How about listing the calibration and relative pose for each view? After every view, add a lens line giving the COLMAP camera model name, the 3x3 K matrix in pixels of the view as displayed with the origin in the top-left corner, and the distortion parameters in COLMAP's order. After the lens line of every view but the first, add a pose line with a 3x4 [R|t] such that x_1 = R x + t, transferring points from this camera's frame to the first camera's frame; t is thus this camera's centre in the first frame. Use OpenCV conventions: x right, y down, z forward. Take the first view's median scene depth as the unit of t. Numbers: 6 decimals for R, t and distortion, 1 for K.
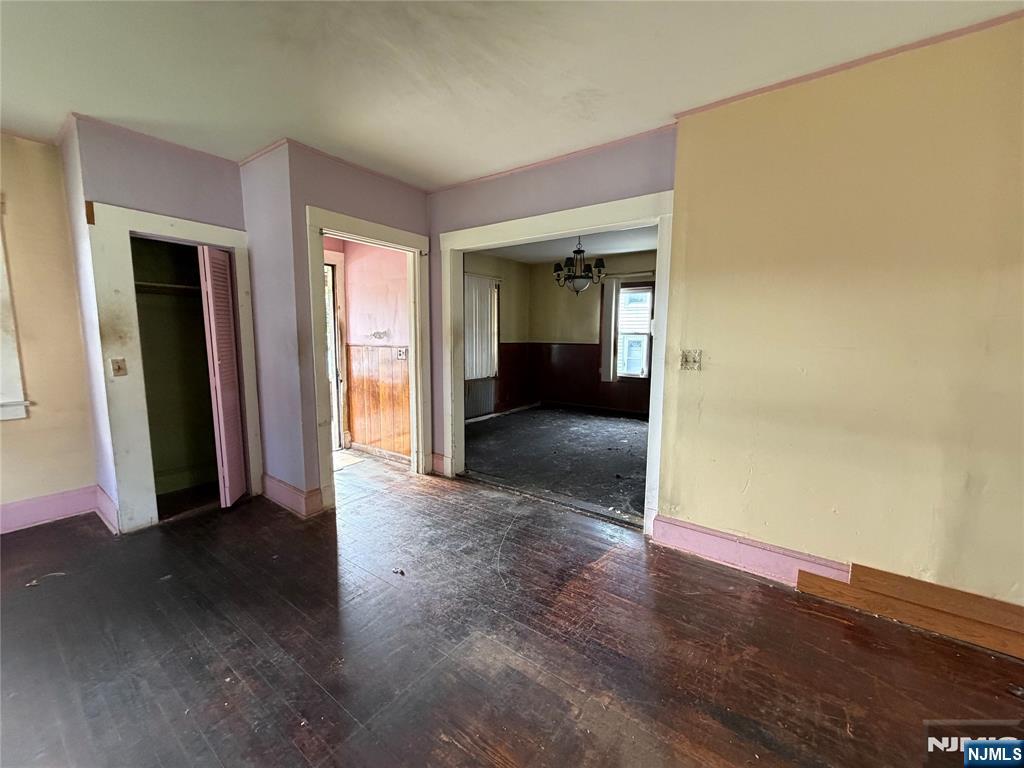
lens RADIAL K [[412.6, 0, 512.3], [0, 412.6, 382.2], [0, 0, 1]] dist [-0.000884, -0.000008]
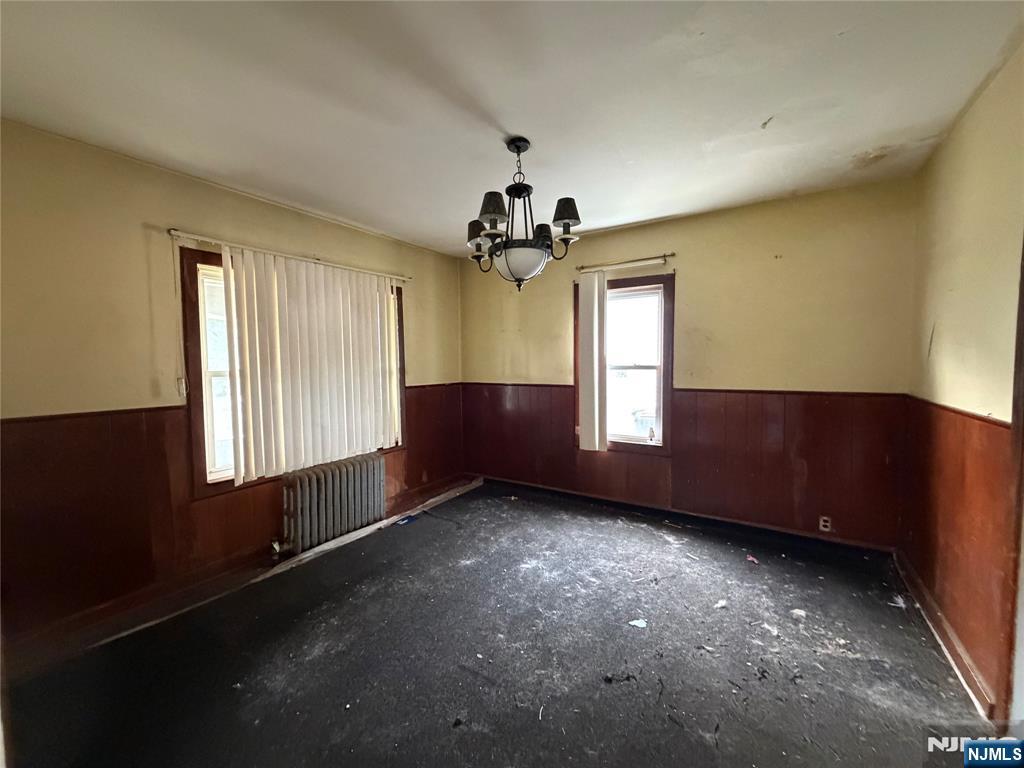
lens RADIAL K [[412.6, 0, 511.8], [0, 412.6, 384.5], [0, 0, 1]] dist [-0.000884, -0.000008]
pose [[0.998310, -0.022305, 0.053668, 0.096578], [0.025490, 0.997908, -0.059419, -0.065483], [-0.052231, 0.060686, 0.996789, 0.445225]]
